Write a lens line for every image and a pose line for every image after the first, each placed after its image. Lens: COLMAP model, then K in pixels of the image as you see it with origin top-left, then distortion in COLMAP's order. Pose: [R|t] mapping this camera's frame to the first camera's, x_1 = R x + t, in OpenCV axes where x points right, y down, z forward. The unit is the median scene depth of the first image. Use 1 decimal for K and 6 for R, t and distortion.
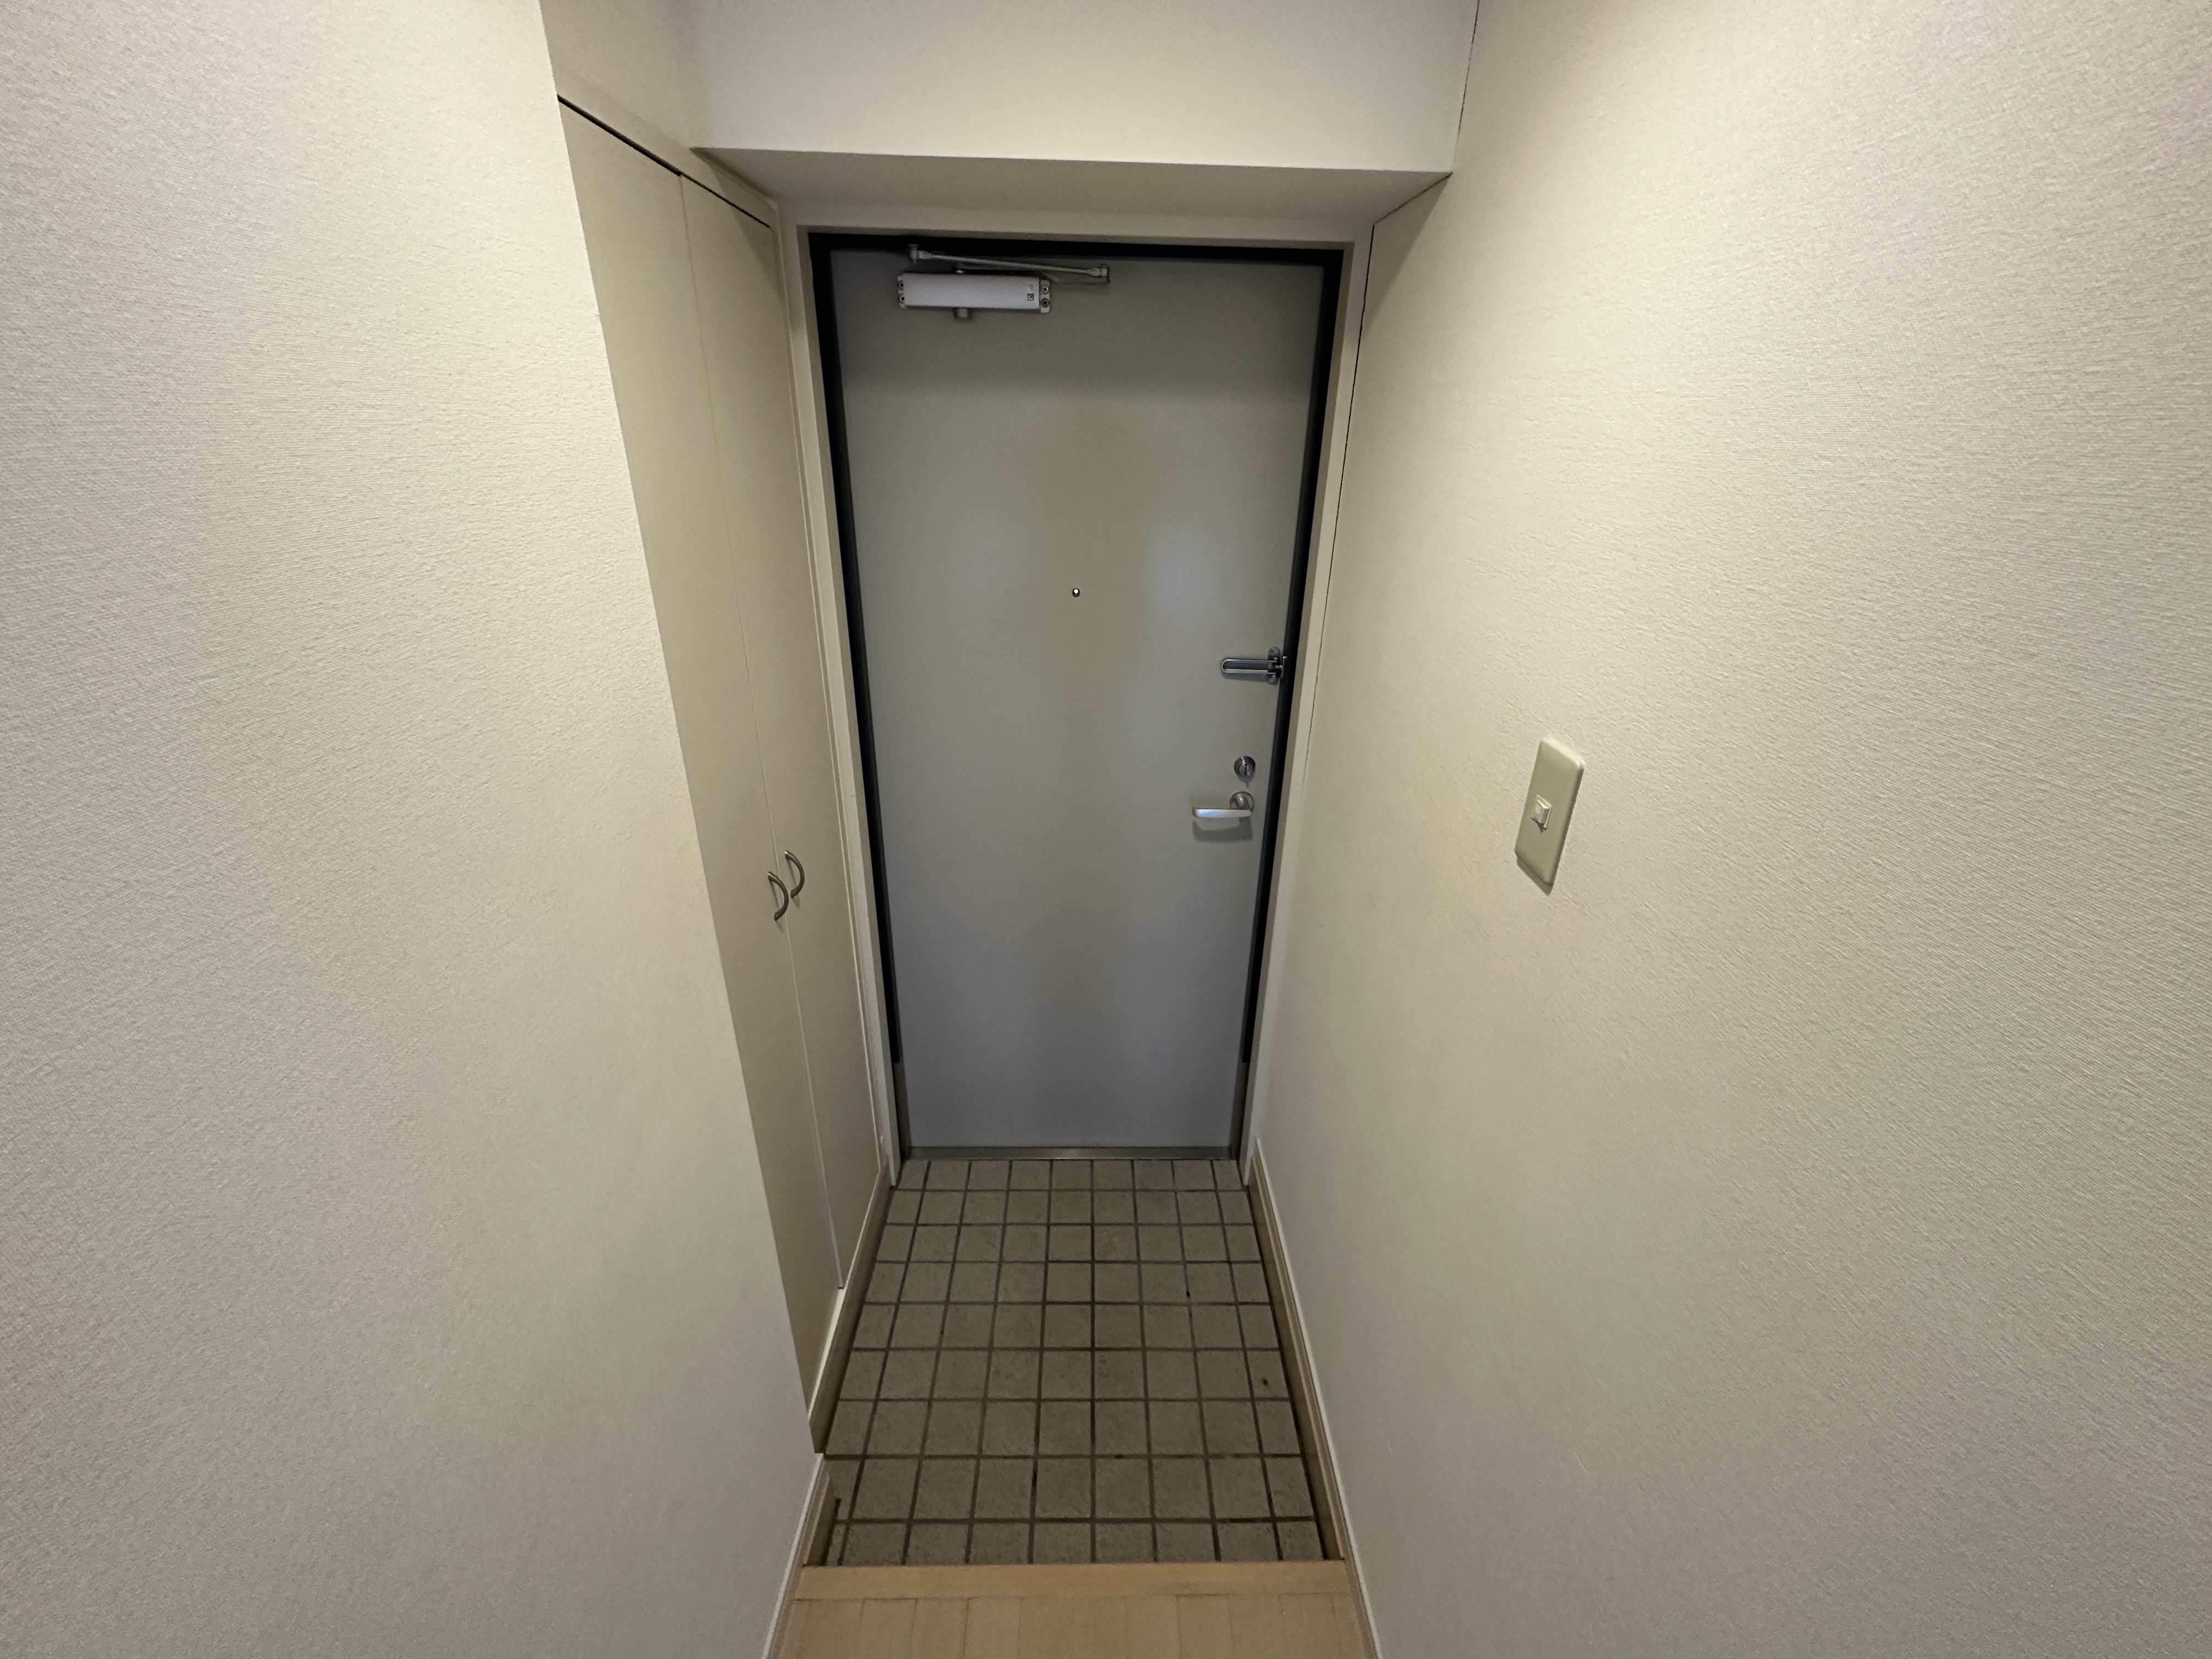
lens RADIAL K [[874.0, 0, 1103.3], [0, 874.0, 829.4], [0, 0, 1]] dist [-0.001542, -0.000173]
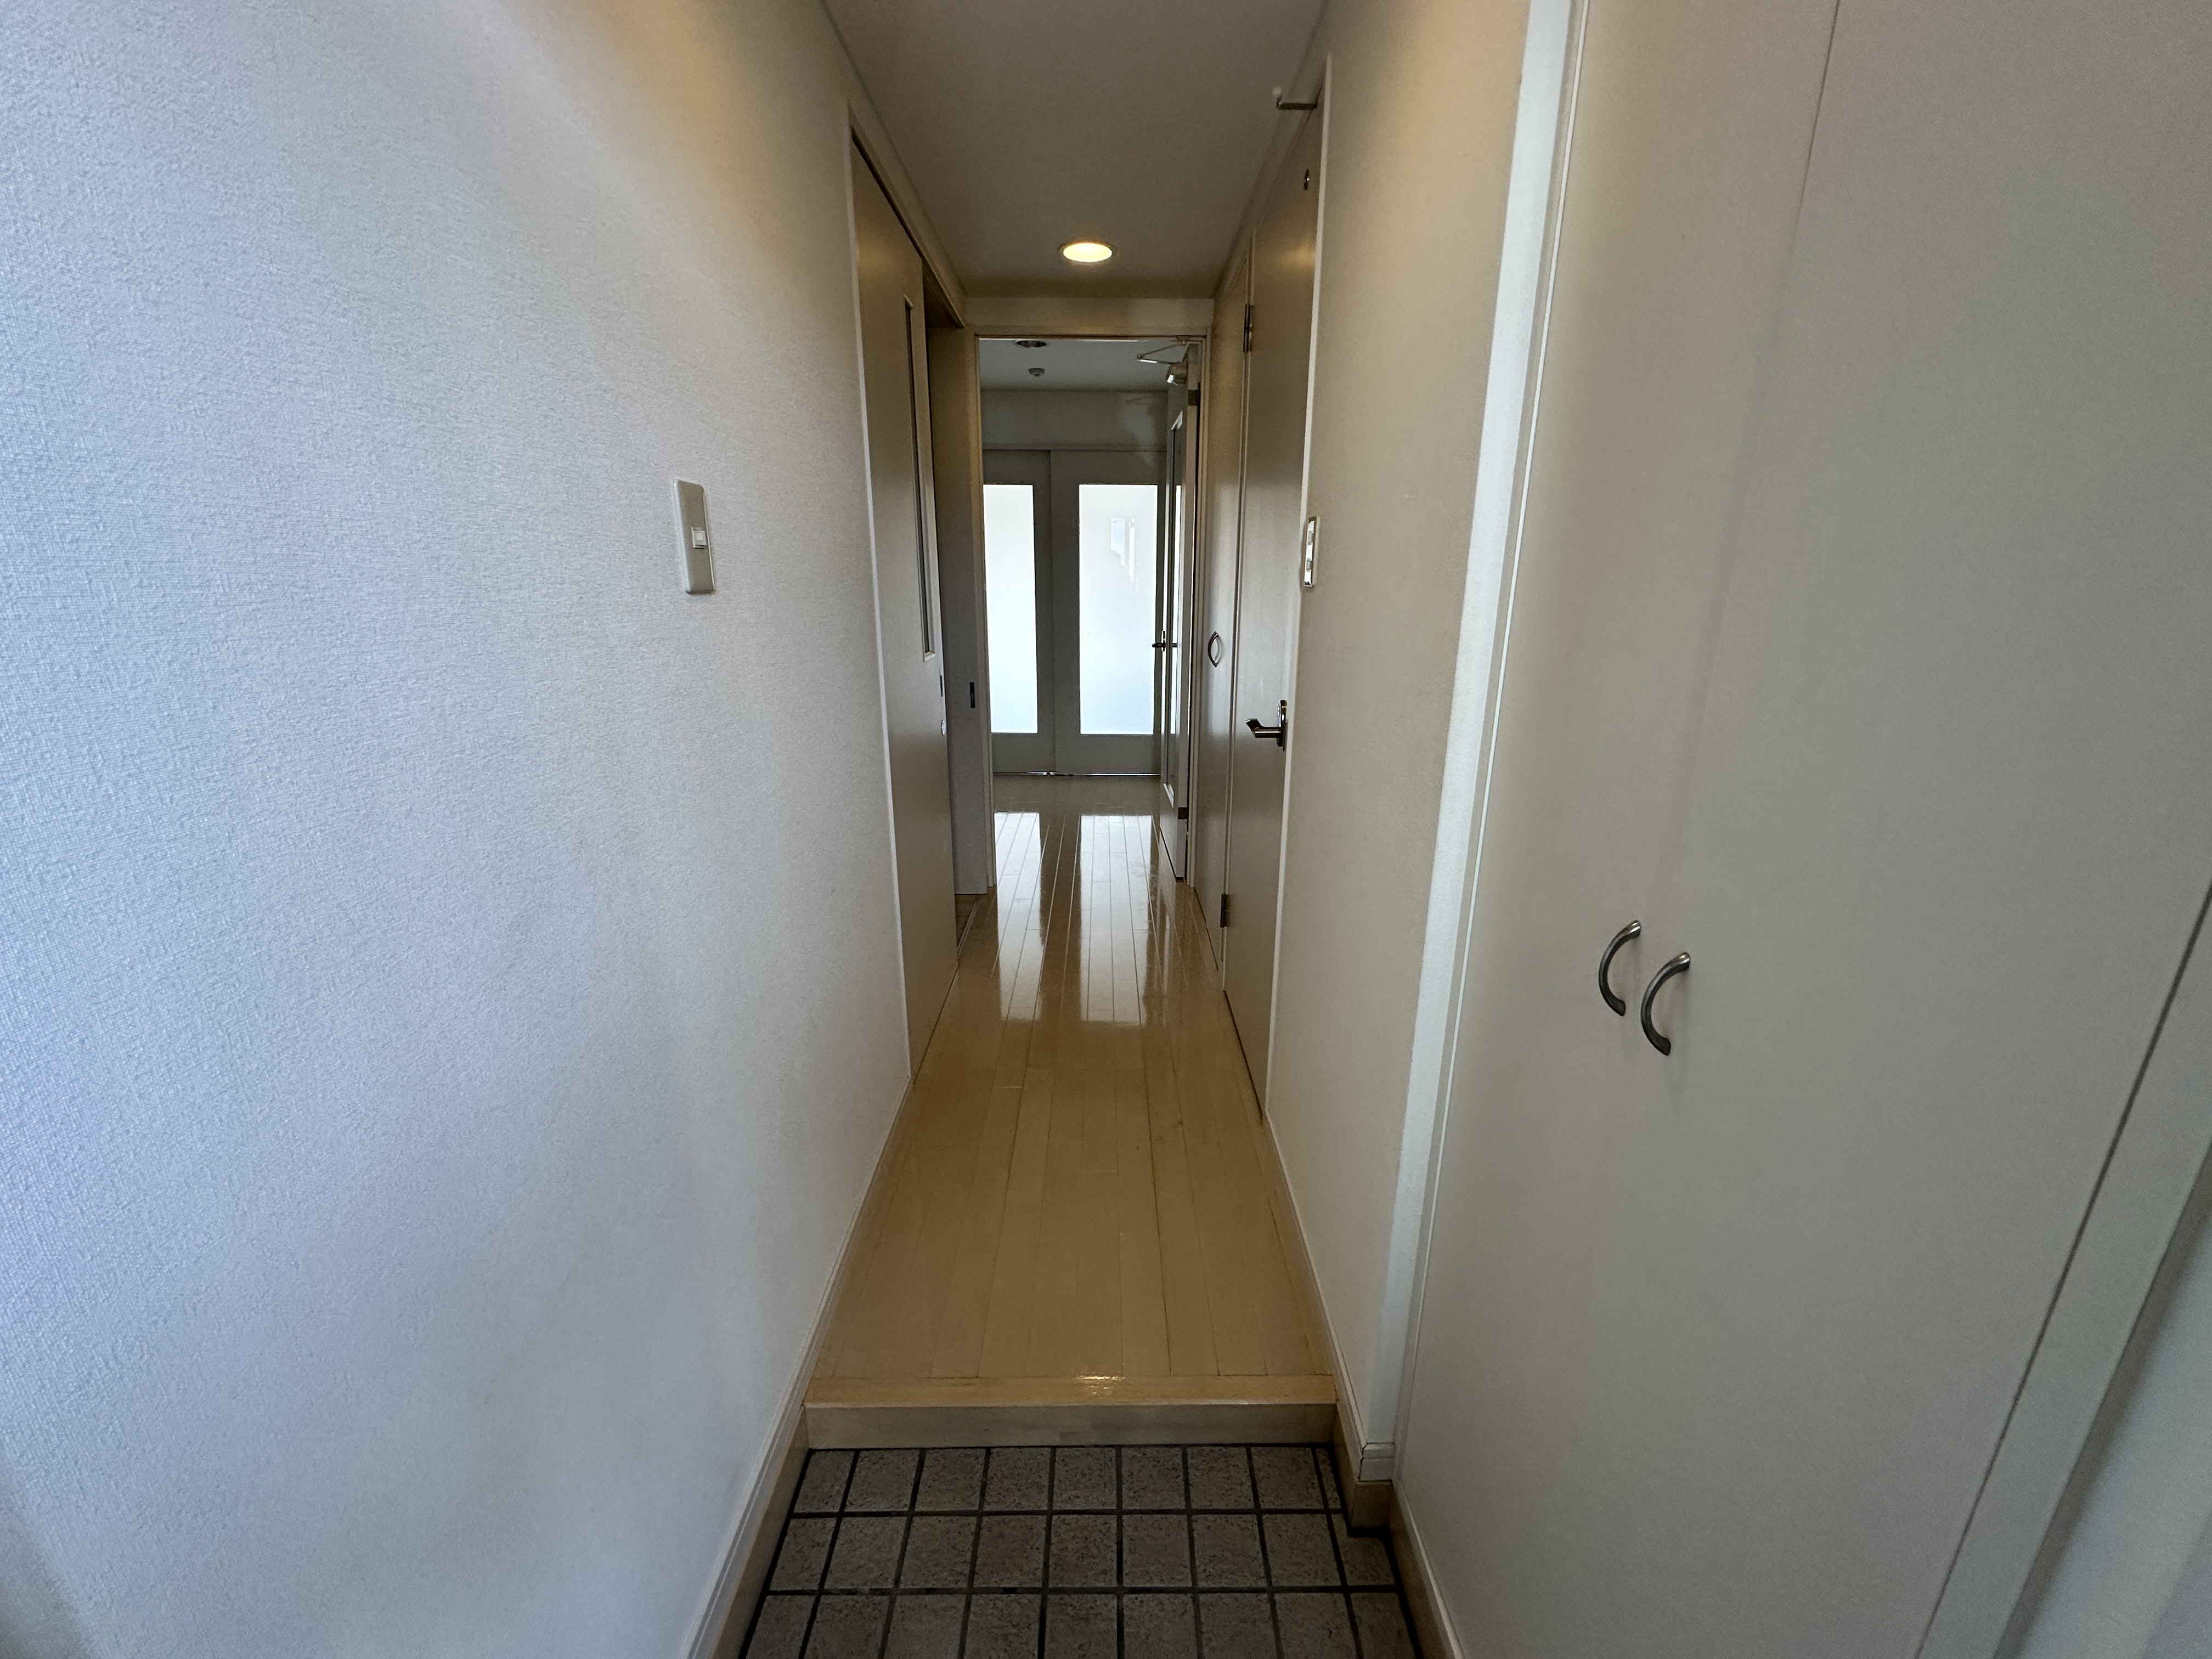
lens RADIAL K [[874.0, 0, 1110.1], [0, 874.0, 833.5], [0, 0, 1]] dist [-0.001542, -0.000173]
pose [[-0.999666, -0.025323, 0.005137, -0.057950], [-0.015626, 0.750807, 0.660336, -0.287092], [-0.020579, 0.660036, -0.750952, 1.177593]]
